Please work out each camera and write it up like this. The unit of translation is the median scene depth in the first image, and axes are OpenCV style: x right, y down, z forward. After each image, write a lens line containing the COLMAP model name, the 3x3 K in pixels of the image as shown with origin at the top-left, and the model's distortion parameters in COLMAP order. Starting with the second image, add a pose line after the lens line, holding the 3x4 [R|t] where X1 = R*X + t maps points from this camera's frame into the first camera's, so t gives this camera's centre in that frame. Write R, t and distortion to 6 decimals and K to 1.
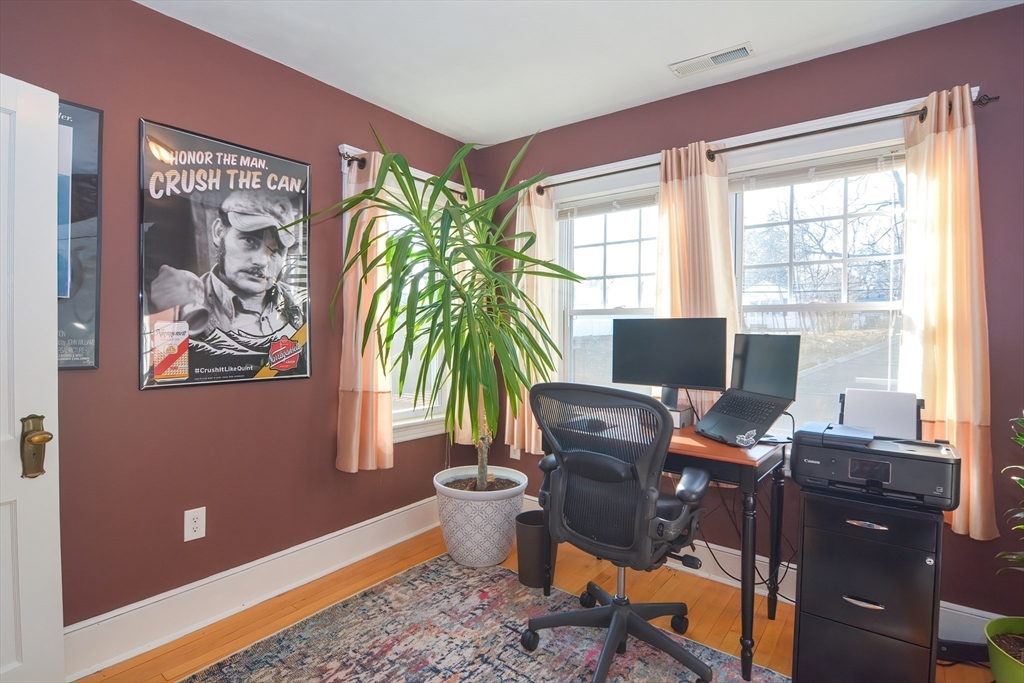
lens RADIAL K [[496.2, 0, 513.8], [0, 496.2, 337.9], [0, 0, 1]] dist [-0.014679, -0.008290]
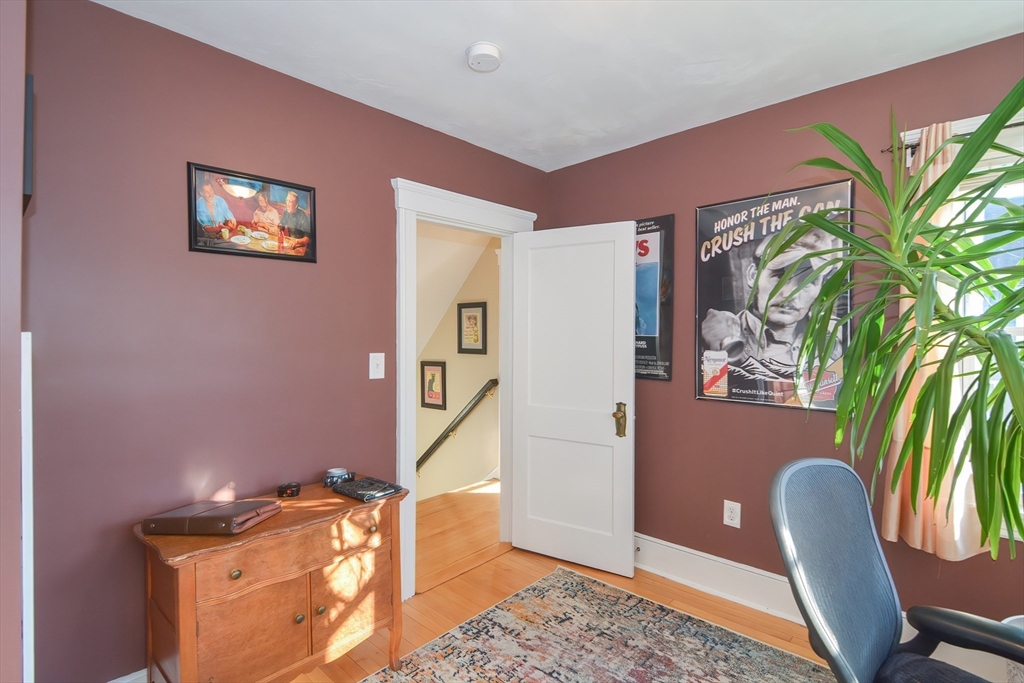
lens RADIAL K [[496.2, 0, 513.8], [0, 496.2, 337.9], [0, 0, 1]] dist [-0.014679, -0.008290]
pose [[-0.114914, -0.009981, -0.993325, 0.649030], [-0.024586, 0.999672, -0.007200, -0.042807], [0.993071, 0.023594, -0.115121, 0.579220]]
